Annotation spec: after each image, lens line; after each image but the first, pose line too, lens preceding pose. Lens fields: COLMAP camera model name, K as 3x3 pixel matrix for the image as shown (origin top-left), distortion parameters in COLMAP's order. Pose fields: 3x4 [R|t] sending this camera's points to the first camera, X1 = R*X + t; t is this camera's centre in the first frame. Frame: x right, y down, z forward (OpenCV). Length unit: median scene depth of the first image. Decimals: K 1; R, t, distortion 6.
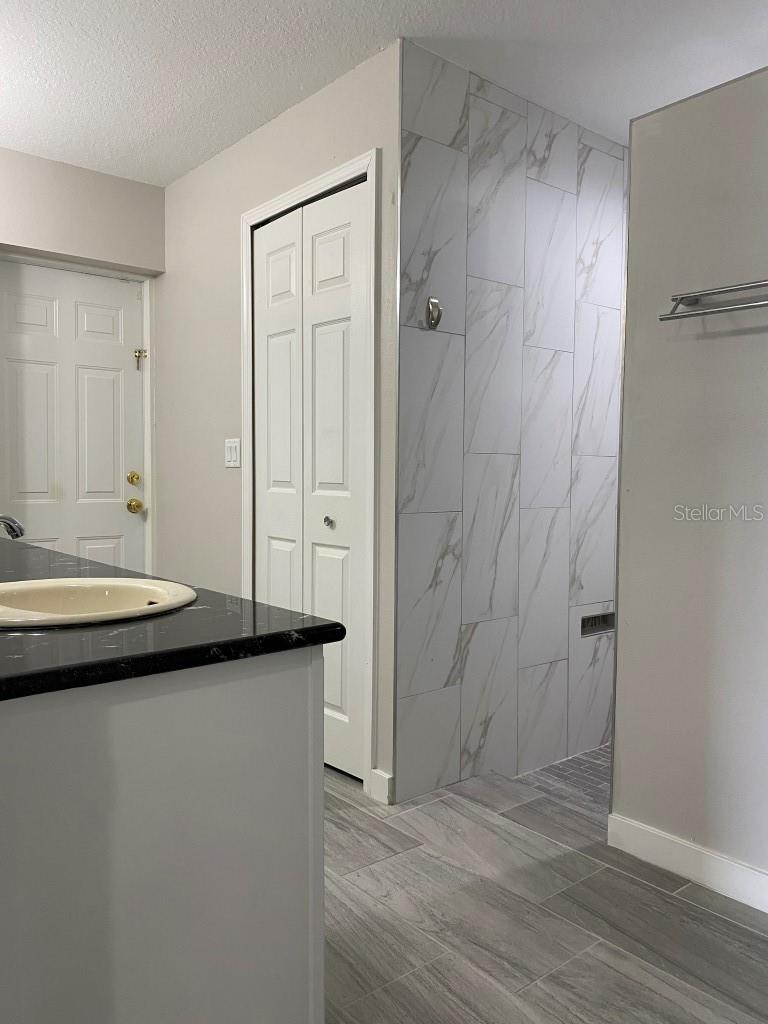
lens RADIAL K [[786.7, 0, 384.0], [0, 786.7, 512.0], [0, 0, 1]] dist [0.062401, -0.133834]
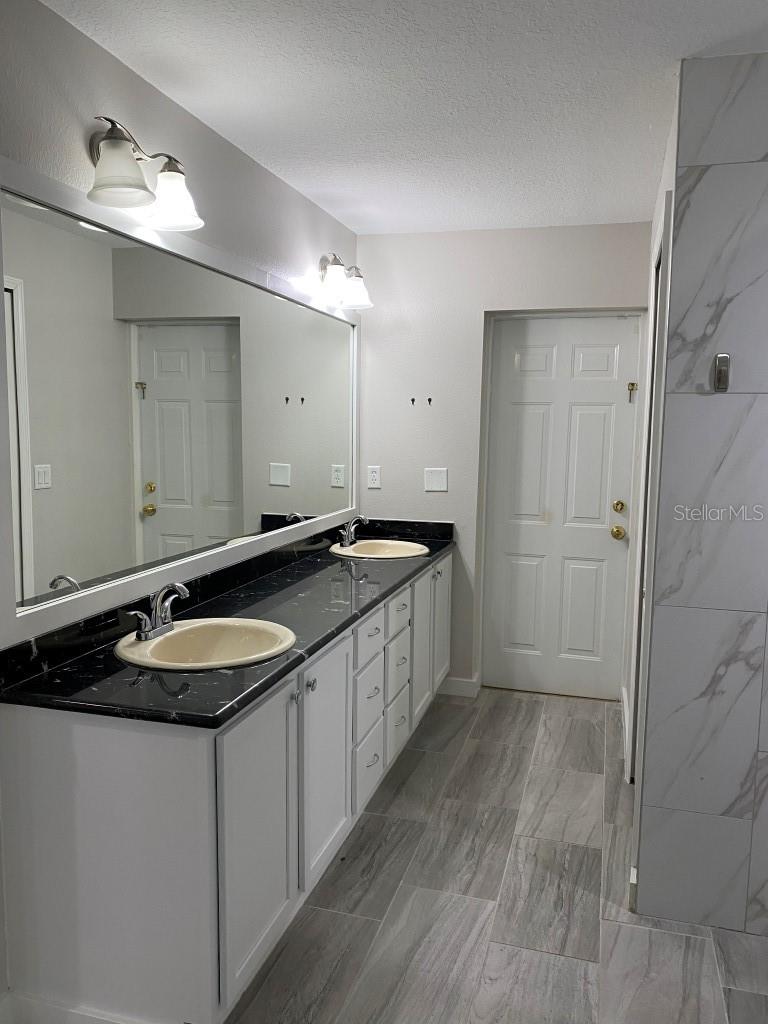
lens RADIAL K [[782.4, 0, 384.0], [0, 782.4, 512.0], [0, 0, 1]] dist [-0.002259, -0.005880]
pose [[0.559861, 0.093948, -0.823243, 0.554458], [-0.053499, 0.995577, 0.077232, -0.151284], [0.826858, 0.000803, 0.562411, 0.245383]]
